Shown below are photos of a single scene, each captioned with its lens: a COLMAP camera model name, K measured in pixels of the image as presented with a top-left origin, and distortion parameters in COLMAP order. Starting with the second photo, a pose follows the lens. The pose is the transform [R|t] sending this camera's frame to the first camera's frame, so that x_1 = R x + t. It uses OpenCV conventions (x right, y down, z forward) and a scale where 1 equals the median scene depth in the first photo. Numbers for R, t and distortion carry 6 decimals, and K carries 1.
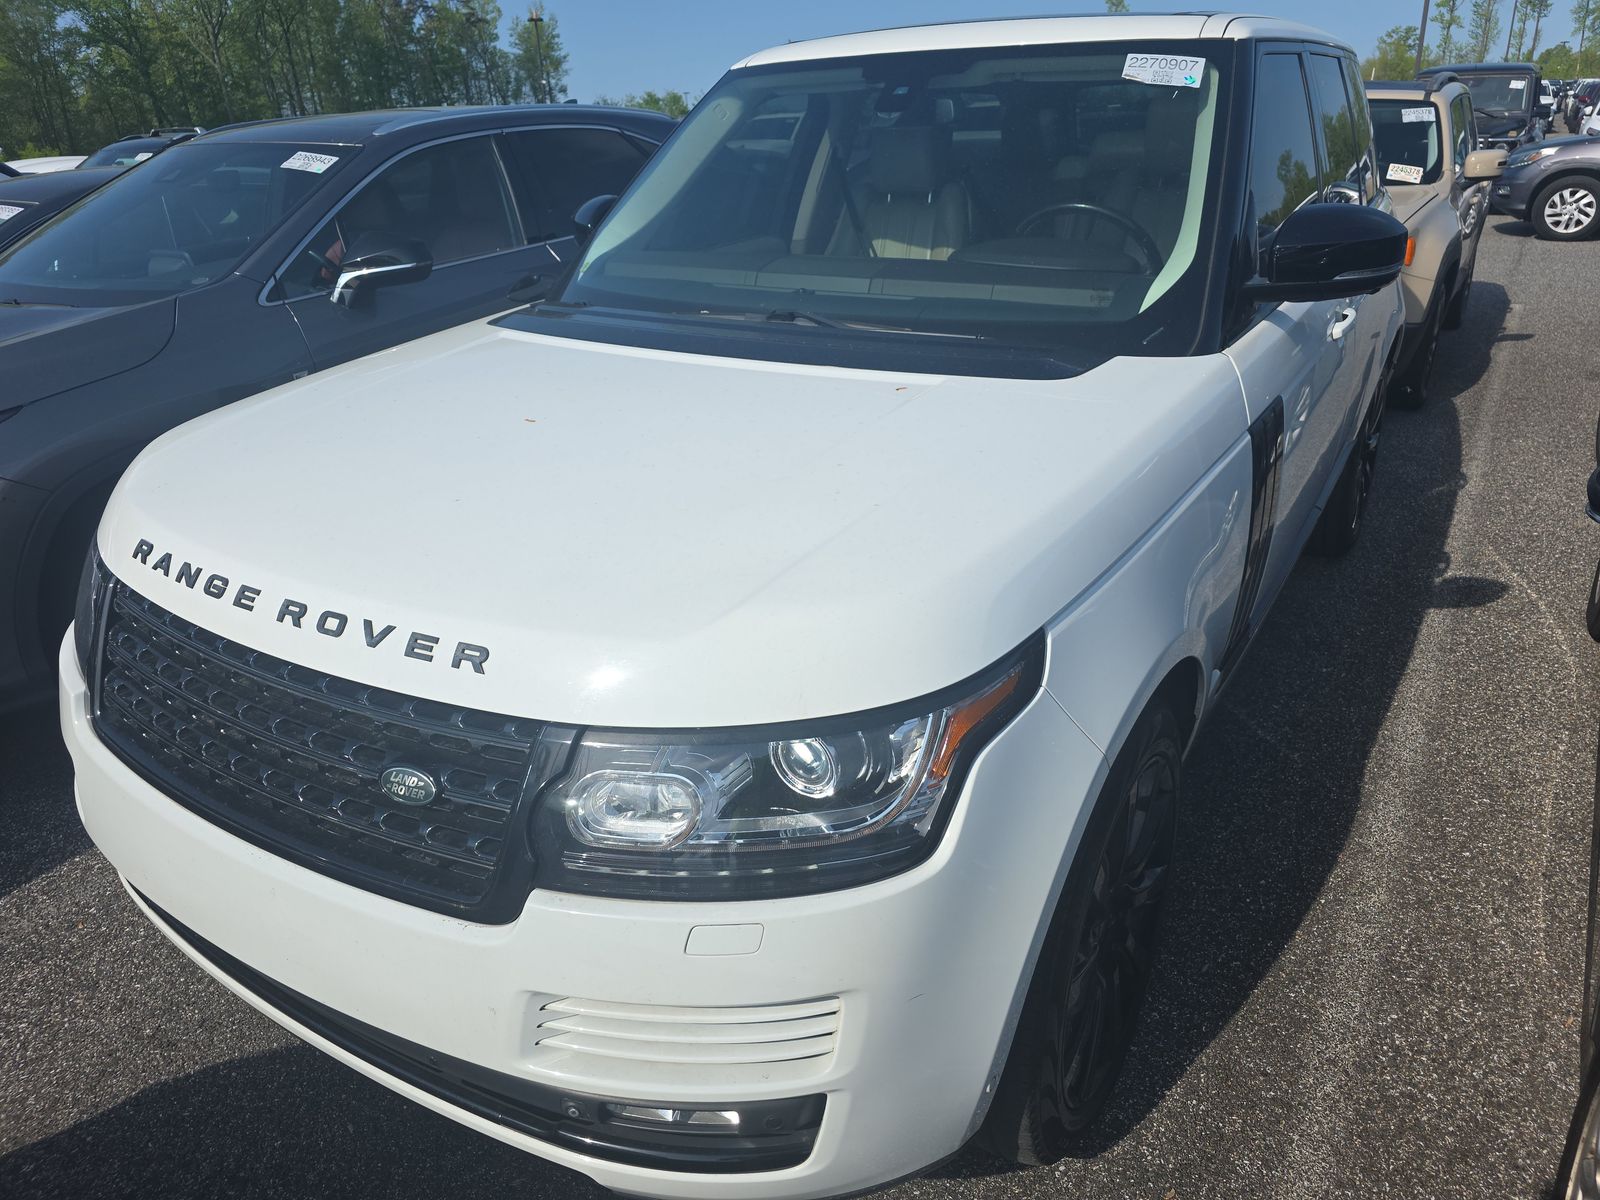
lens RADIAL K [[1096.8, 0, 806.6], [0, 1096.8, 574.7], [0, 0, 1]] dist [0.059277, -0.045190]
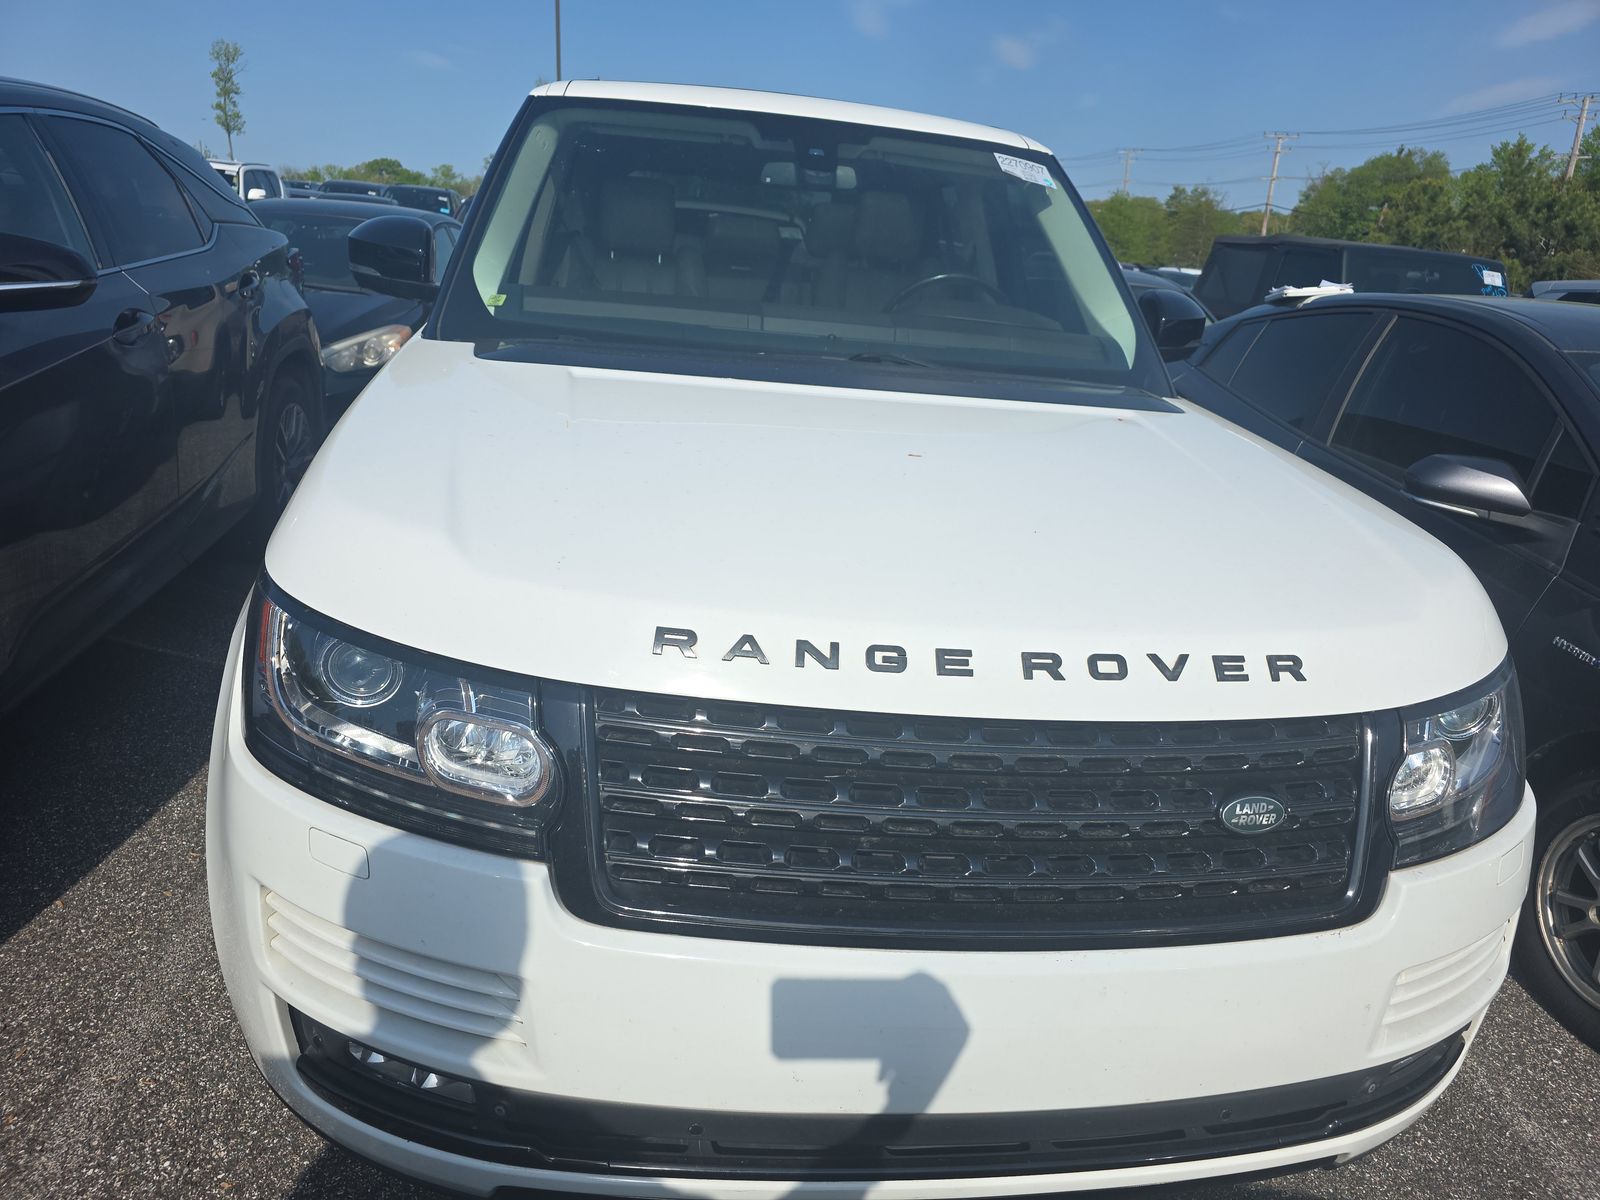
lens RADIAL K [[1089.6, 0, 806.6], [0, 1089.6, 602.2], [0, 0, 1]] dist [0.032447, -0.034152]
pose [[0.755111, -0.109312, 0.646419, -1.114483], [0.142252, 0.989830, 0.001213, -0.039778], [-0.639978, 0.091039, 0.762981, 0.465378]]
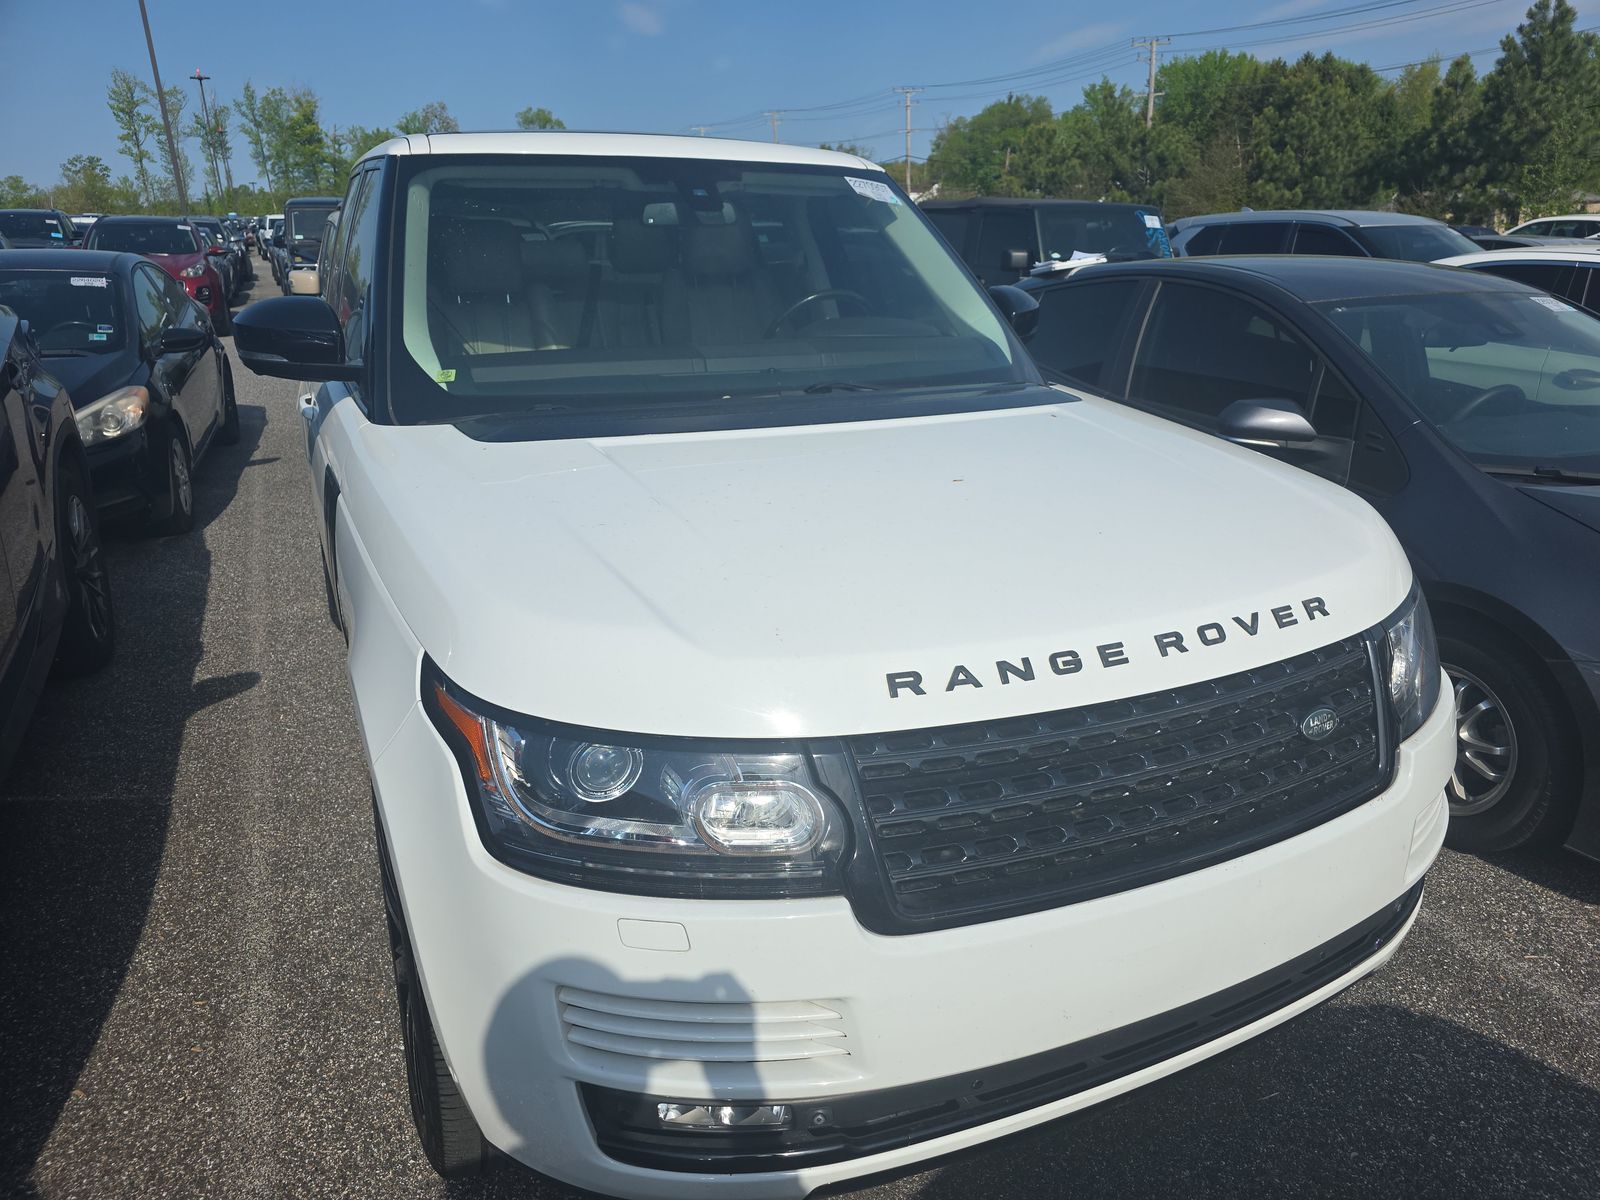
lens RADIAL K [[1085.6, 0, 841.0], [0, 1085.6, 597.5], [0, 0, 1]] dist [0.036014, -0.034229]
pose [[0.517180, -0.241626, 0.821061, -1.444508], [0.306078, 0.948095, 0.086213, -0.189900], [-0.799275, 0.206721, 0.564292, 0.643815]]
